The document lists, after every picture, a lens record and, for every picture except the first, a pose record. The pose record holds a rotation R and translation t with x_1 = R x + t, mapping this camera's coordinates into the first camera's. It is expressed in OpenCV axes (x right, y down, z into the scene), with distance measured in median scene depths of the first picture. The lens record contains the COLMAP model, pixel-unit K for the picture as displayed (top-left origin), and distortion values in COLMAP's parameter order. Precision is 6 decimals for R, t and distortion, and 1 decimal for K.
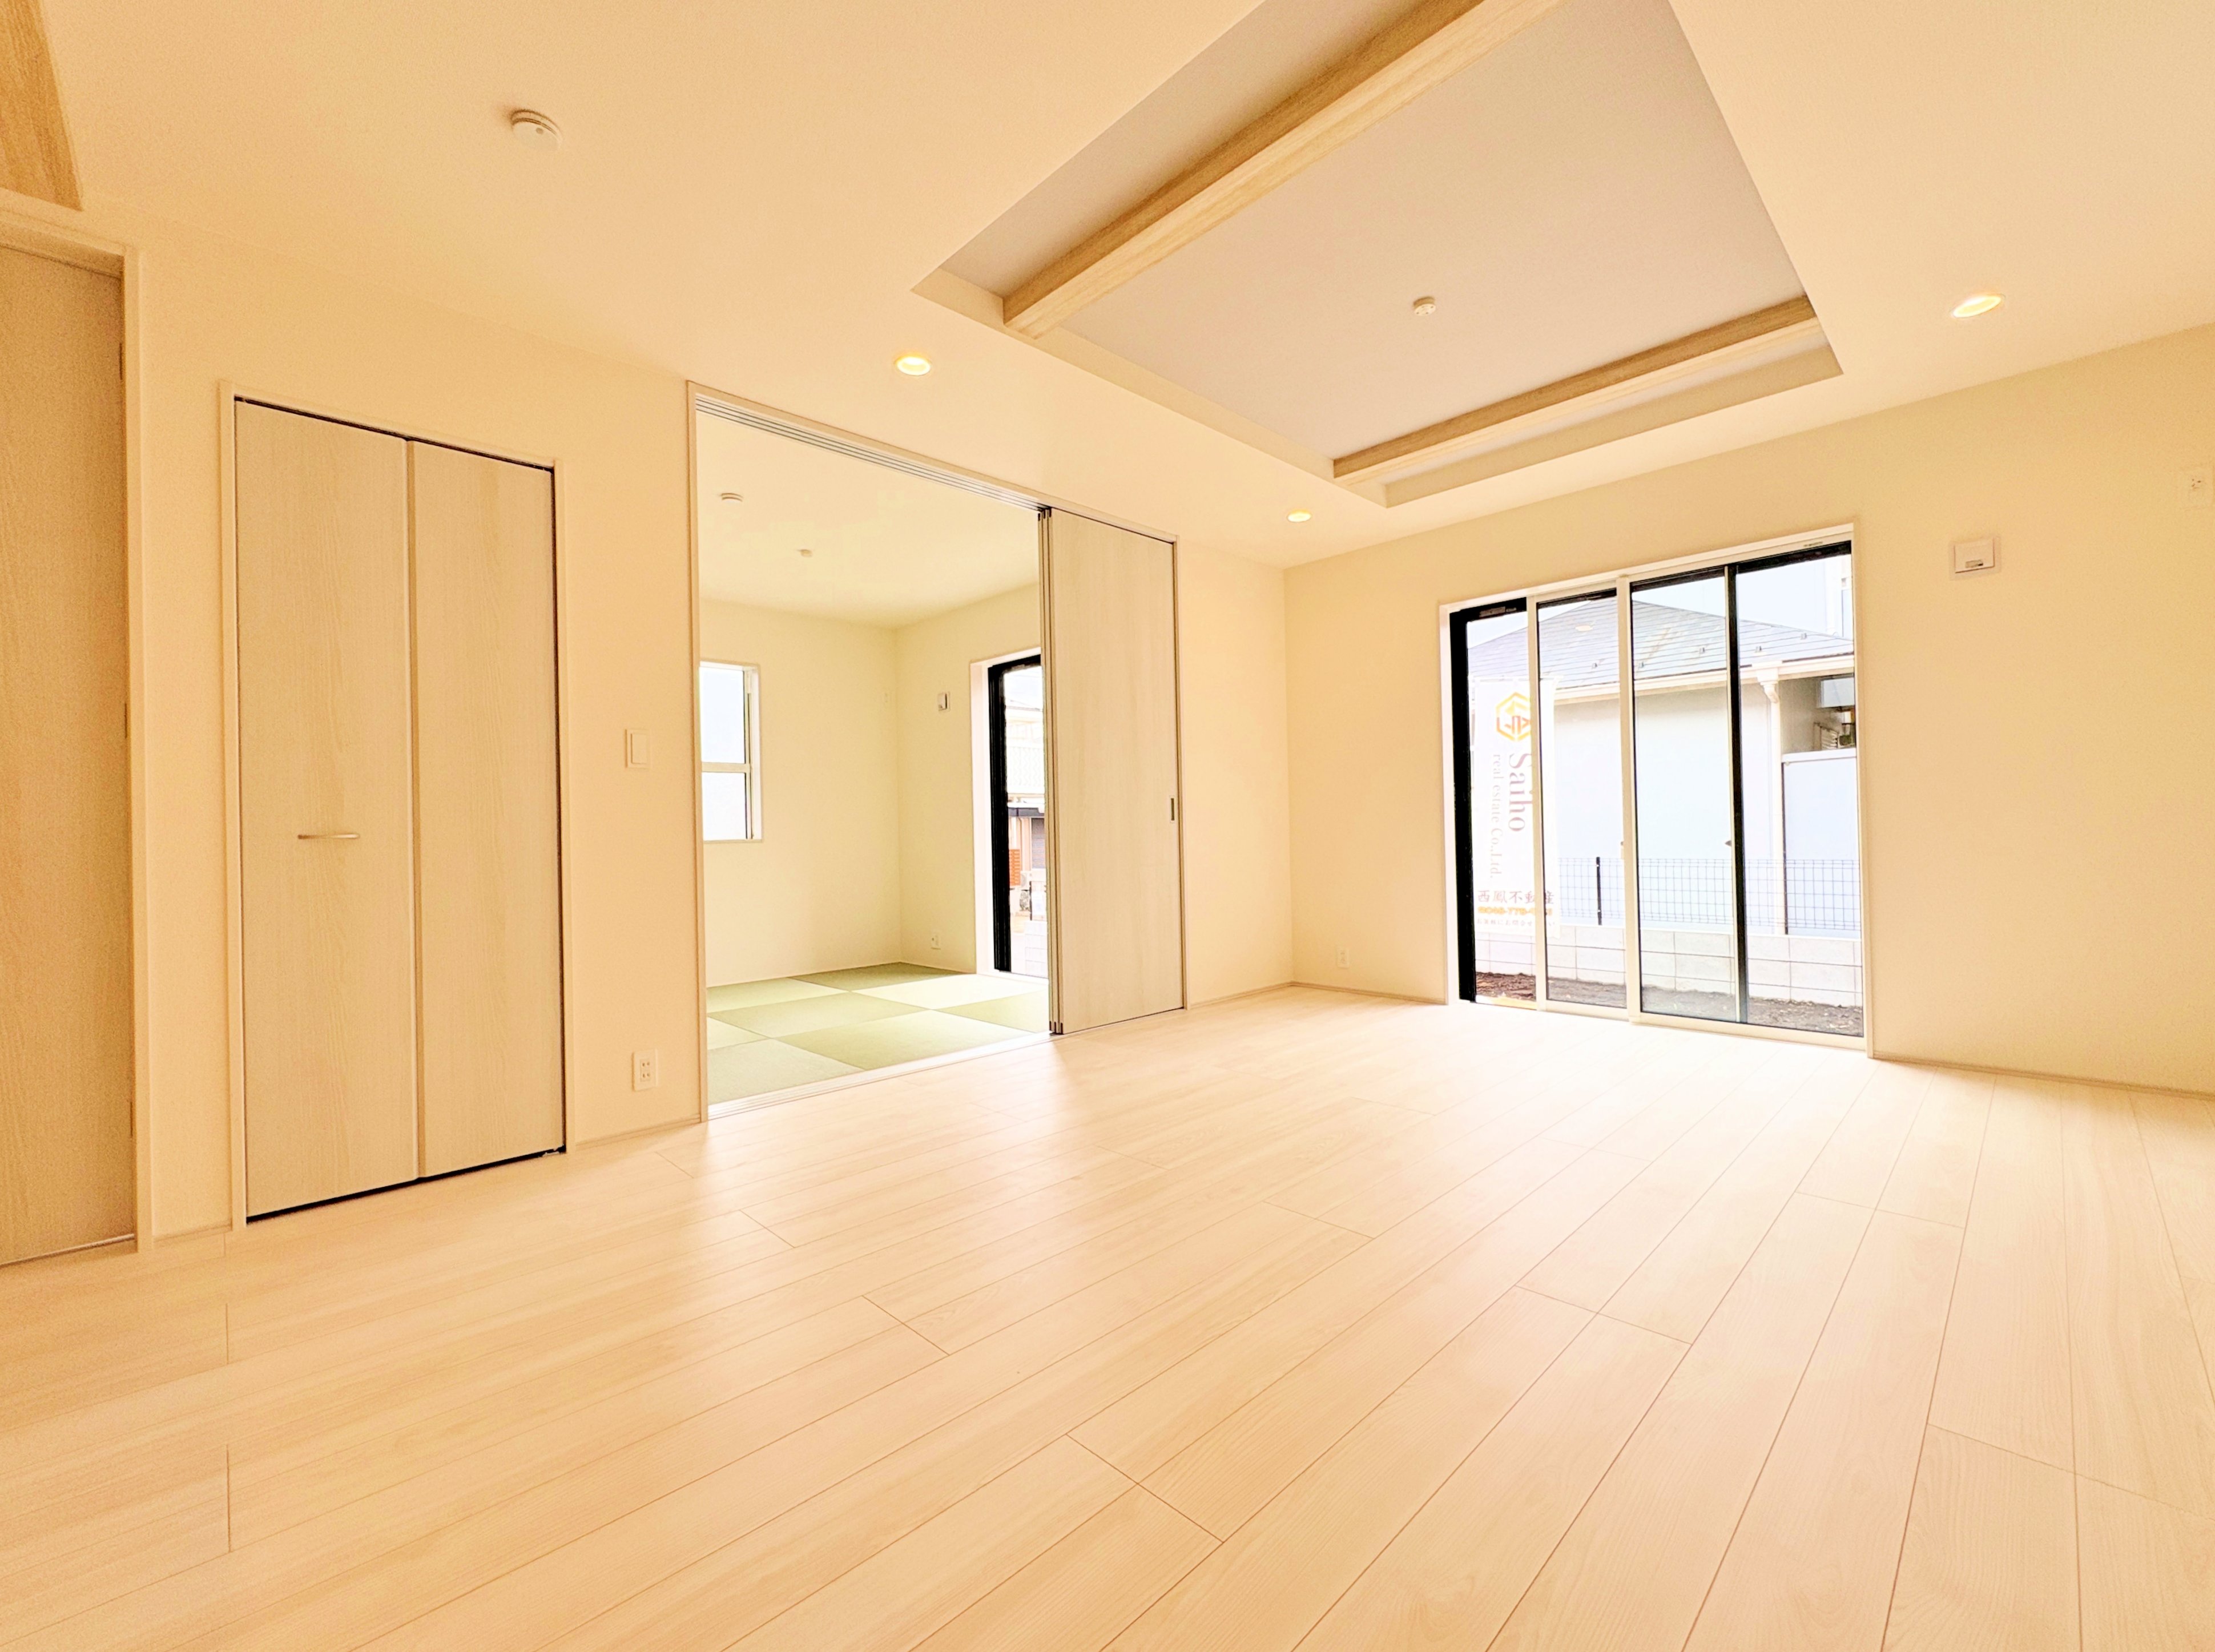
lens RADIAL K [[911.5, 0, 1107.5], [0, 911.5, 826.0], [0, 0, 1]] dist [-0.000681, 0.000353]
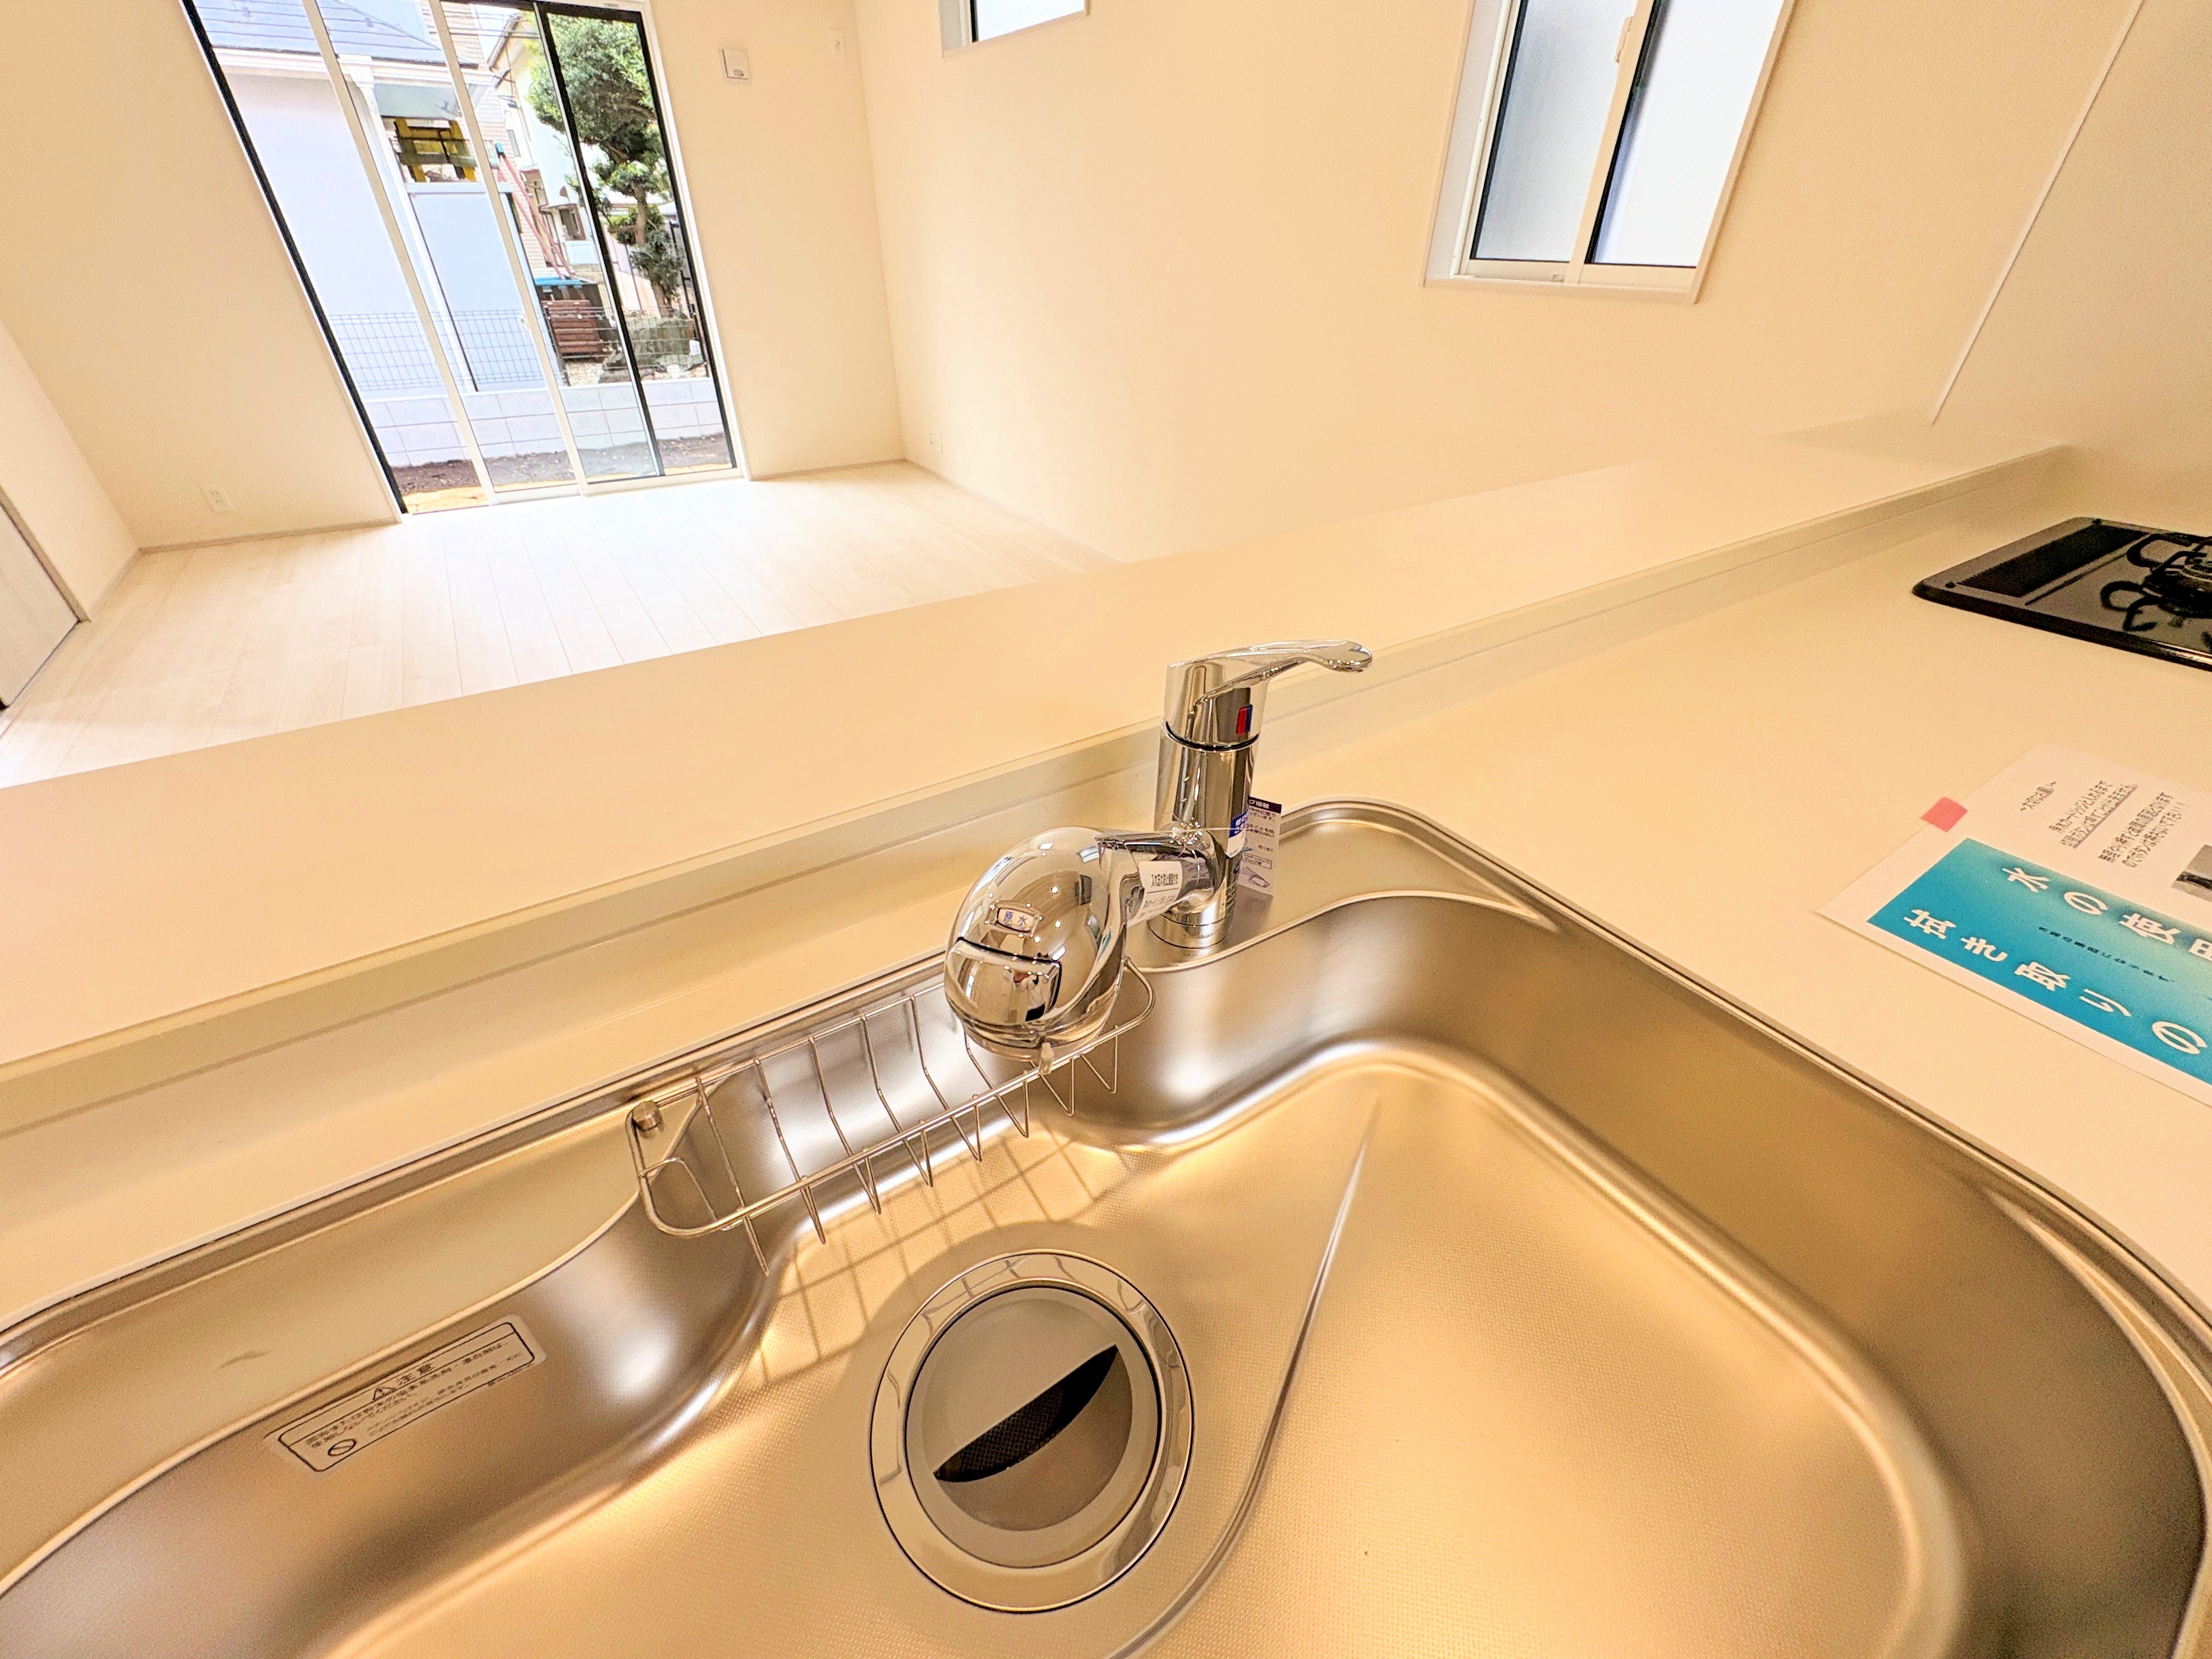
lens RADIAL K [[885.4, 0, 1102.5], [0, 885.4, 828.6], [0, 0, 1]] dist [-0.000992, -0.000066]
pose [[0.192483, -0.533378, 0.823686, -0.485544], [-0.019290, 0.837163, 0.546613, -0.064593], [-0.981111, -0.121103, 0.150850, 0.122311]]
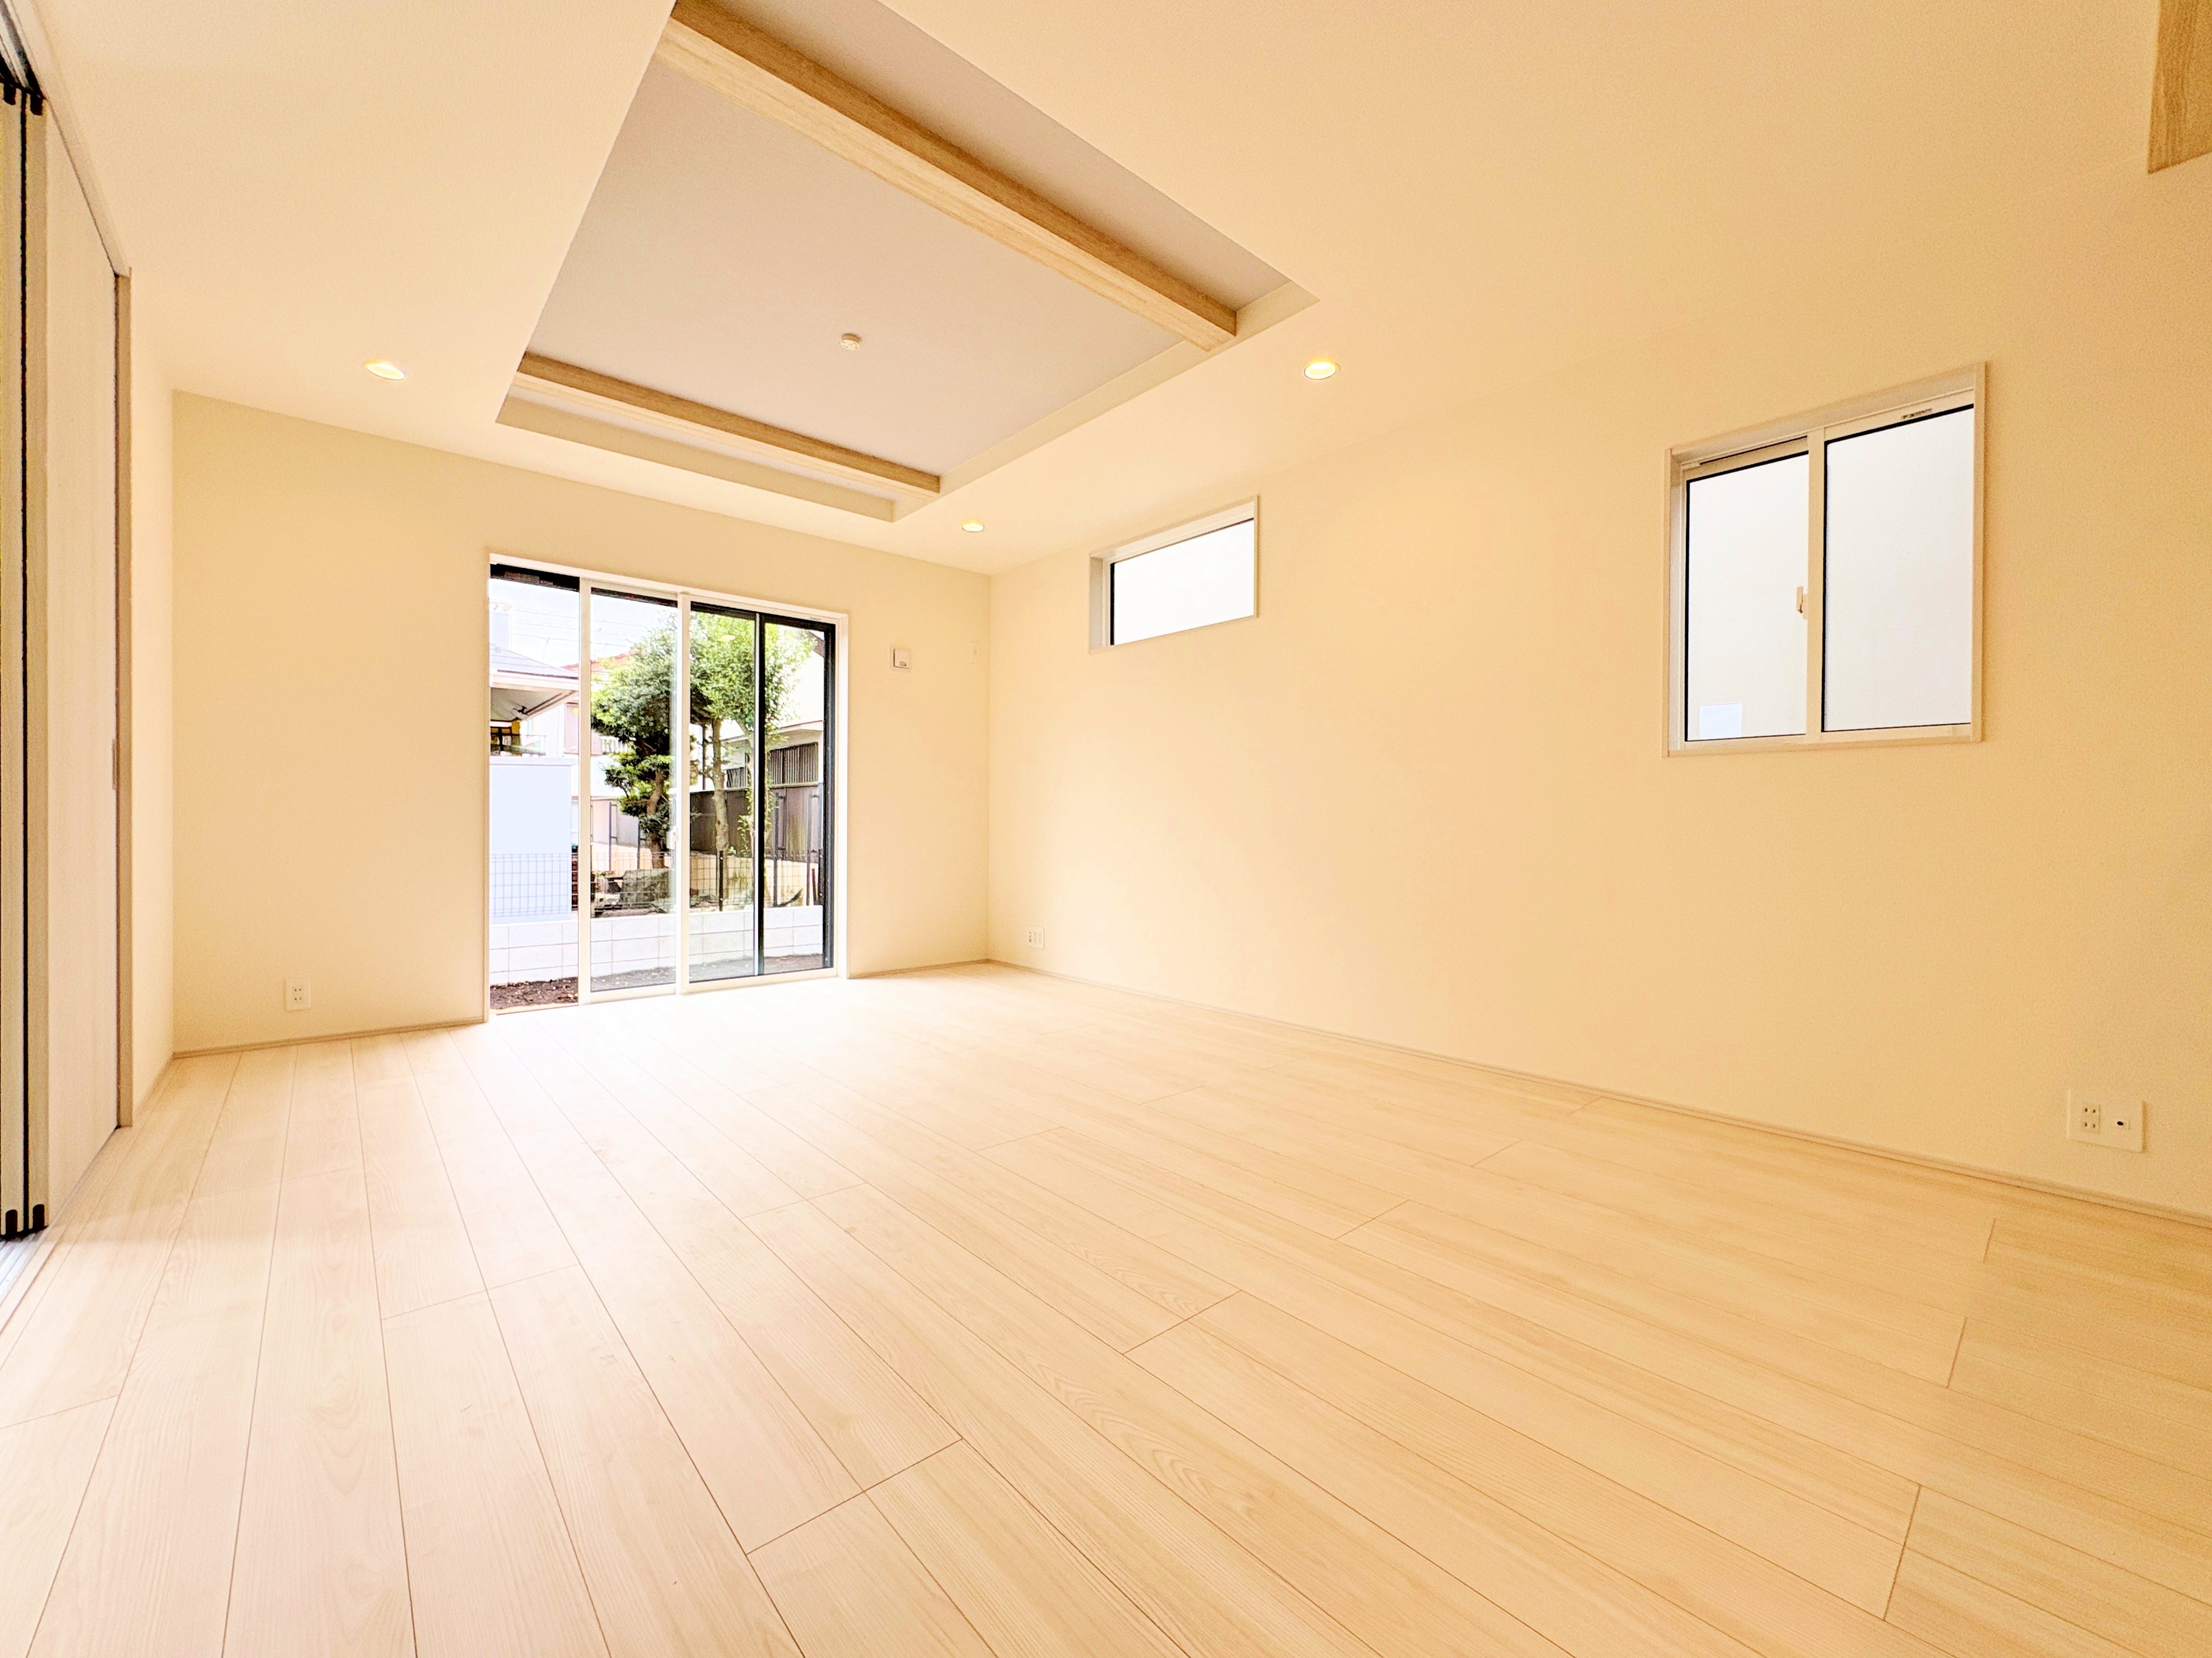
lens RADIAL K [[880.3, 0, 1102.3], [0, 880.3, 828.3], [0, 0, 1]] dist [-0.000956, 0.000004]
pose [[0.049154, 0.016013, 0.998663, -0.494504], [-0.014183, 0.999782, -0.015333, 0.022755], [-0.998690, -0.013411, 0.049370, 0.452658]]
